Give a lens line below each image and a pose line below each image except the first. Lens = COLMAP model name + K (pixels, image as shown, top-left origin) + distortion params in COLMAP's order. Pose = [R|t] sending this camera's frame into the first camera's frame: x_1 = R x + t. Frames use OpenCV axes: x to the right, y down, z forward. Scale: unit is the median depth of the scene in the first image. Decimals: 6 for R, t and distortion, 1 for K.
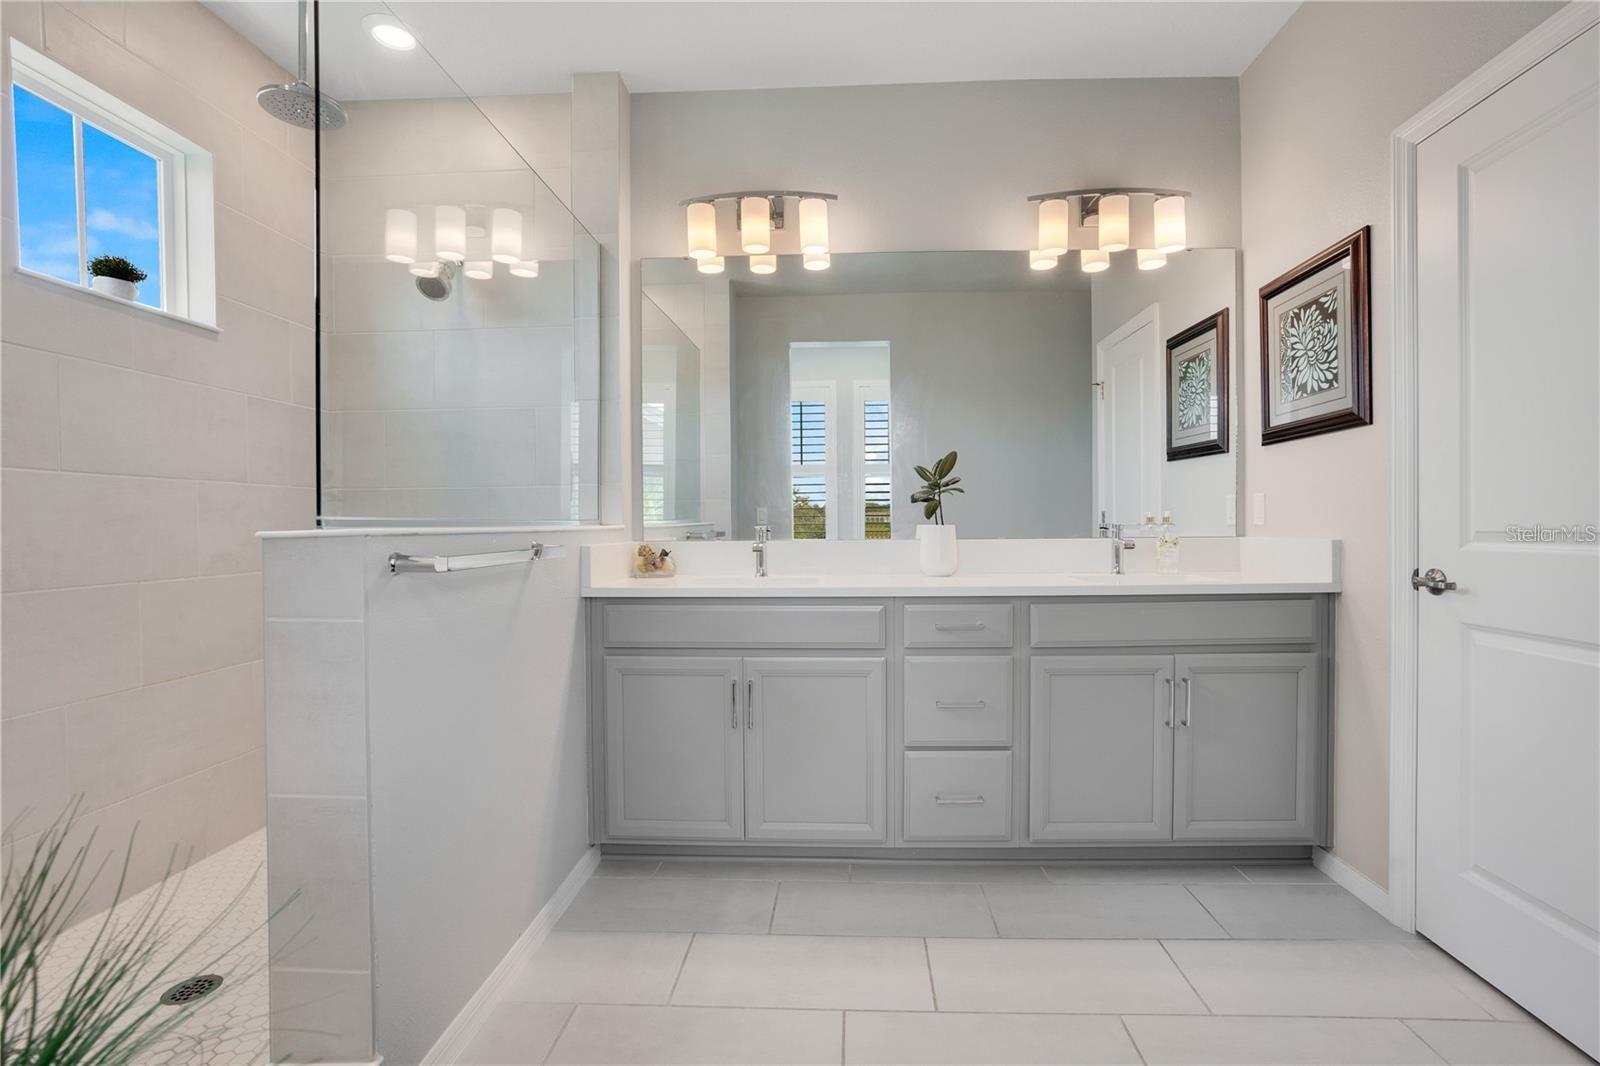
lens RADIAL K [[759.2, 0, 811.8], [0, 759.2, 524.5], [0, 0, 1]] dist [-0.071941, 0.031036]
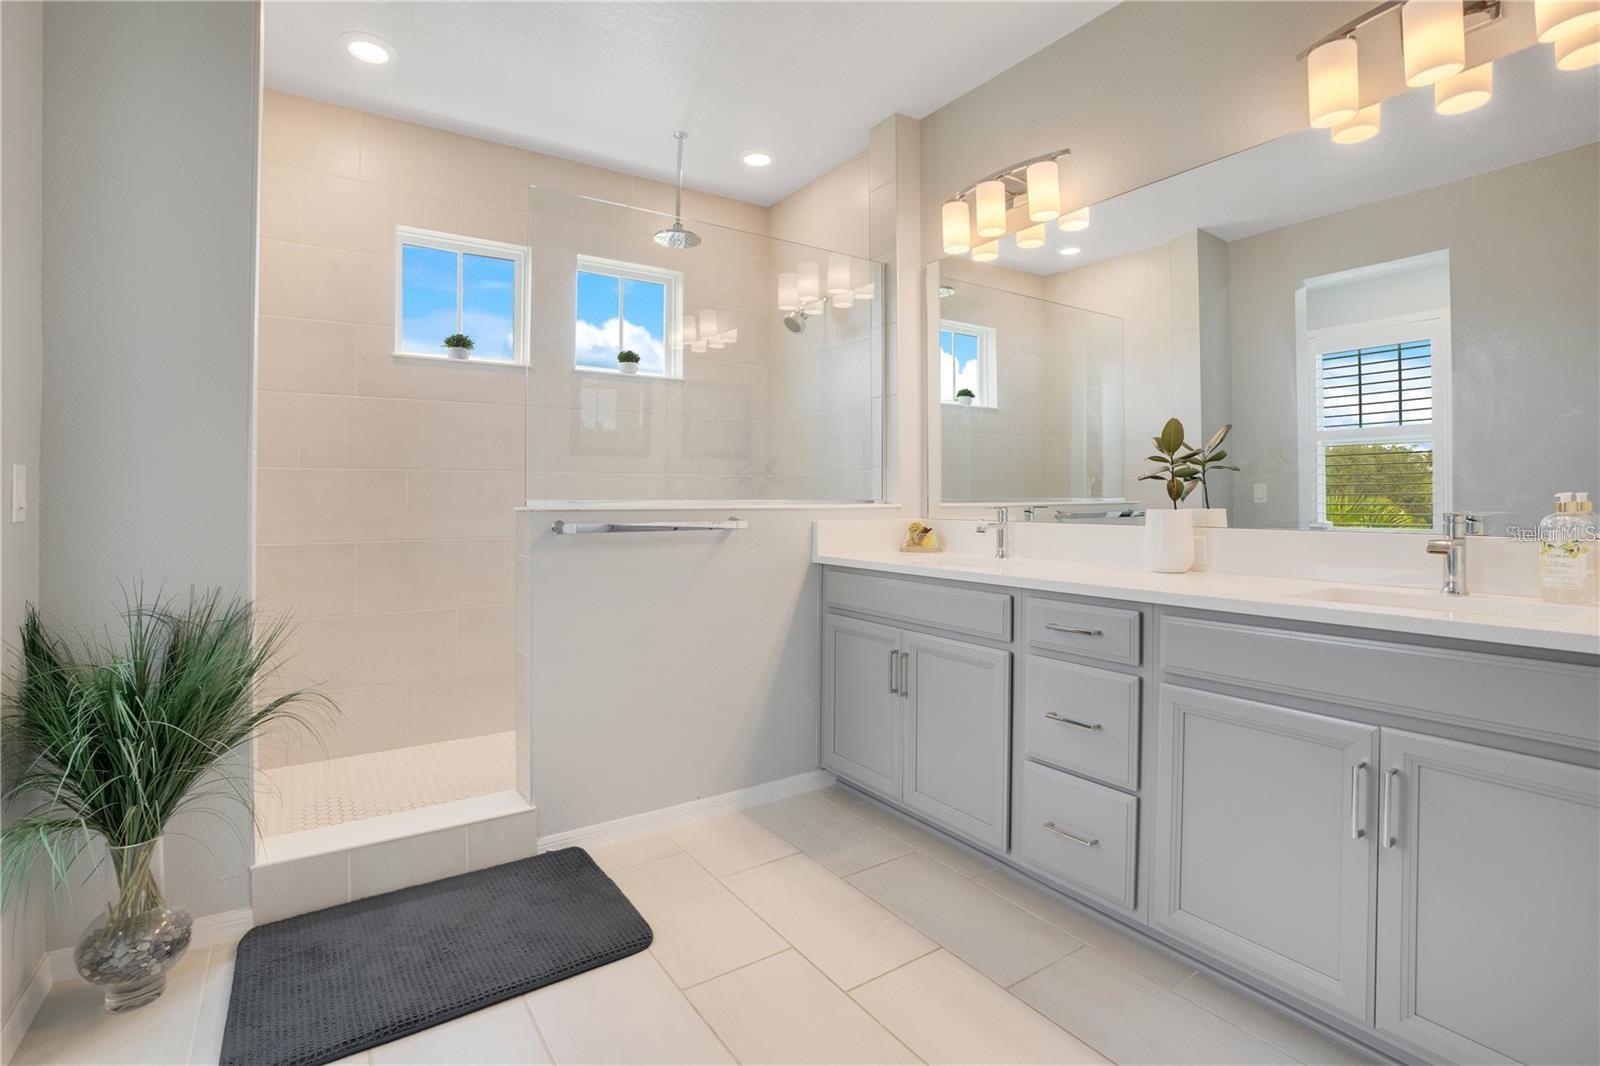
lens RADIAL K [[735.8, 0, 778.6], [0, 735.8, 475.4], [0, 0, 1]] dist [-0.070091, 0.018305]
pose [[0.585869, -0.019584, -0.810169, 0.623528], [-0.006851, 0.999553, -0.029116, -0.011208], [0.810377, 0.022609, 0.585473, 0.234730]]
